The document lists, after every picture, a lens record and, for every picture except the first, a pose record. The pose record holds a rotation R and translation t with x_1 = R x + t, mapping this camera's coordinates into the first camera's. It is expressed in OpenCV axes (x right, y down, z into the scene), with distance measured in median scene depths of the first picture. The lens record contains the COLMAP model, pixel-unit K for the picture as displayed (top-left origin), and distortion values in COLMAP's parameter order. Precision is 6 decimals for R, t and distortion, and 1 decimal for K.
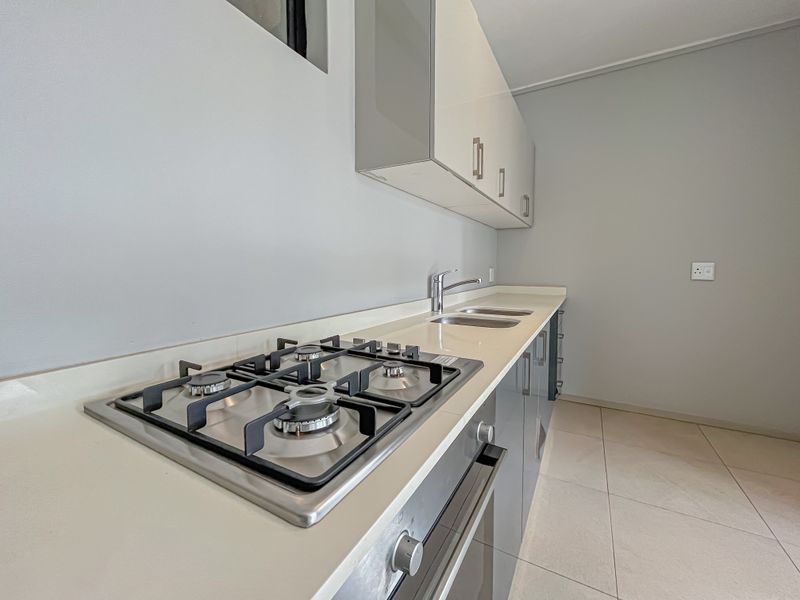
lens RADIAL K [[331.3, 0, 399.5], [0, 331.3, 286.8], [0, 0, 1]] dist [-0.002556, 0.000292]
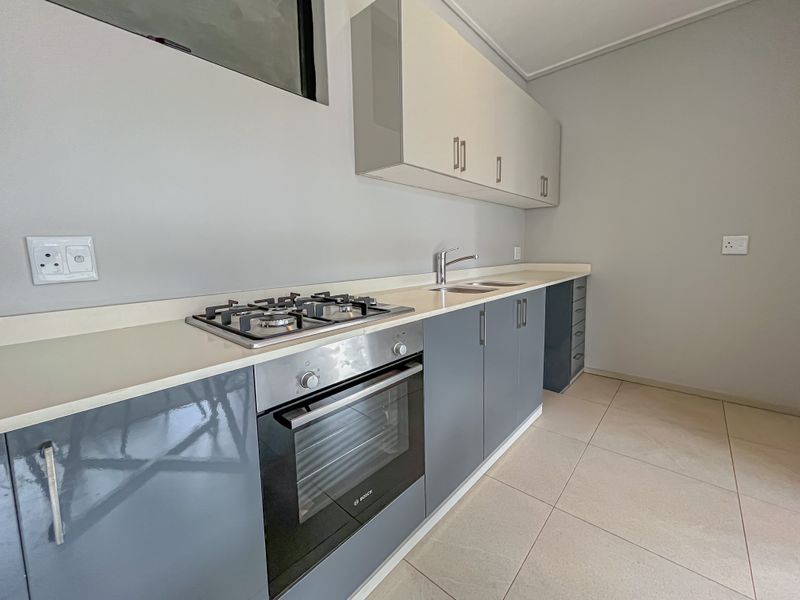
lens RADIAL K [[331.3, 0, 401.5], [0, 331.3, 291.9], [0, 0, 1]] dist [-0.002556, 0.000292]
pose [[0.975743, 0.008759, -0.218746, 0.236415], [0.005806, 0.997812, 0.065852, 0.025421], [0.218844, -0.065525, 0.973557, -0.199132]]
